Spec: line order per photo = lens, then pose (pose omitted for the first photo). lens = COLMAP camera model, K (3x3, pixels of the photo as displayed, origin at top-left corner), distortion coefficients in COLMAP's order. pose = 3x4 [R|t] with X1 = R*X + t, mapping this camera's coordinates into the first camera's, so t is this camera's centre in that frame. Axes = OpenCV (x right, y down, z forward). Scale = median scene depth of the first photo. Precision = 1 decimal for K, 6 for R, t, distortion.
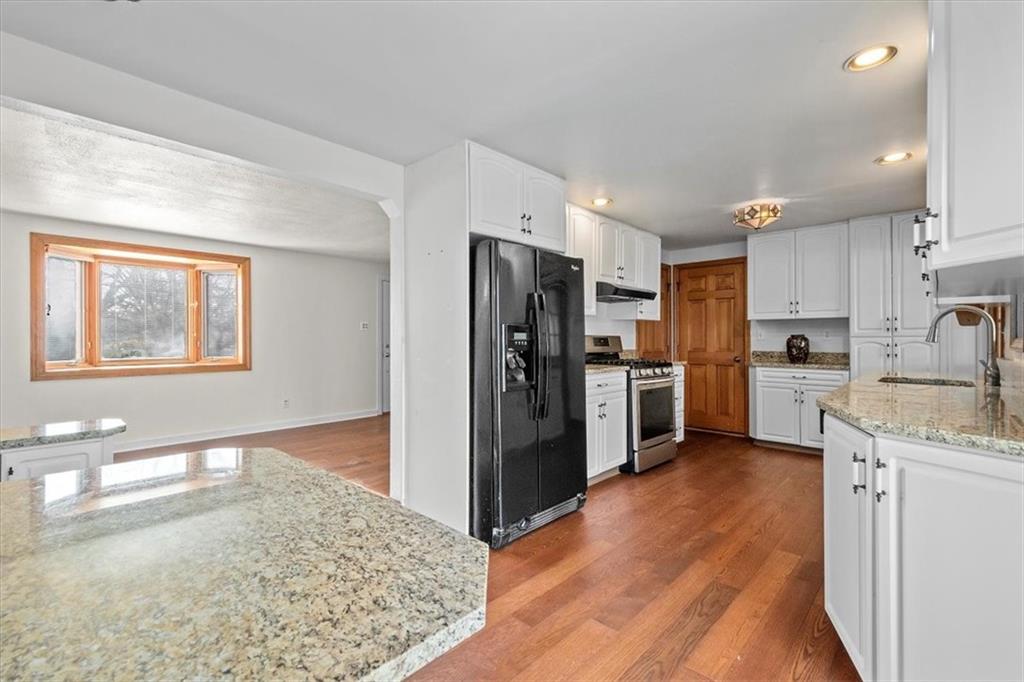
lens RADIAL K [[444.4, 0, 507.9], [0, 444.4, 338.3], [0, 0, 1]] dist [0.000129, -0.000570]
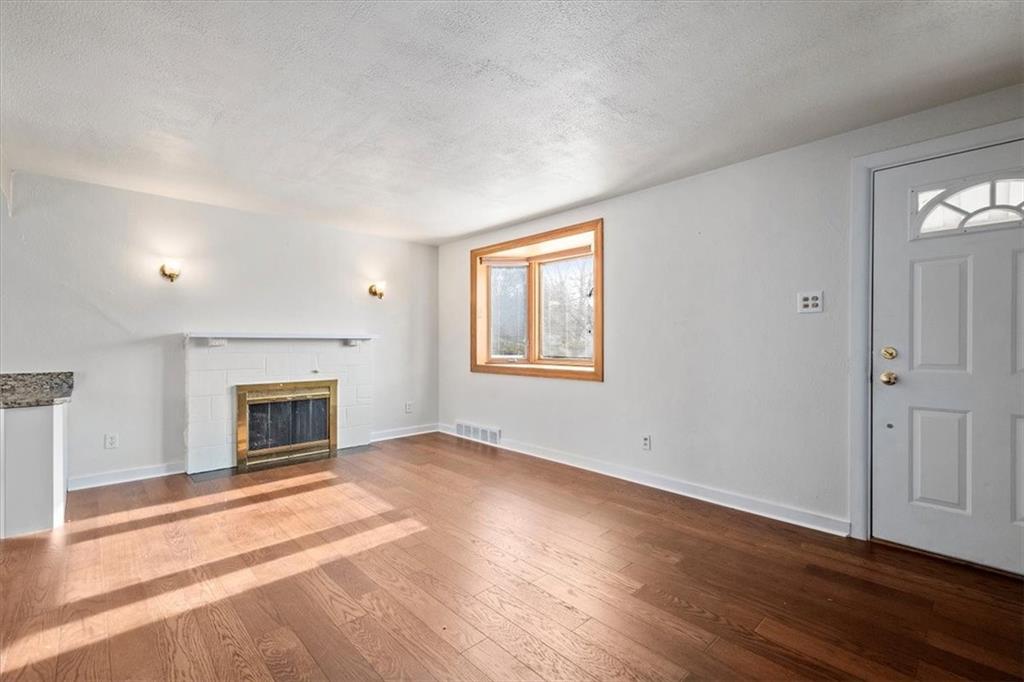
lens RADIAL K [[445.3, 0, 518.3], [0, 445.3, 343.8], [0, 0, 1]] dist [0.014091, -0.000481]
pose [[-0.037422, 0.002620, -0.999296, 0.150044], [-0.004384, 0.999987, 0.002786, 0.015199], [0.999290, 0.004485, -0.037410, 1.203732]]
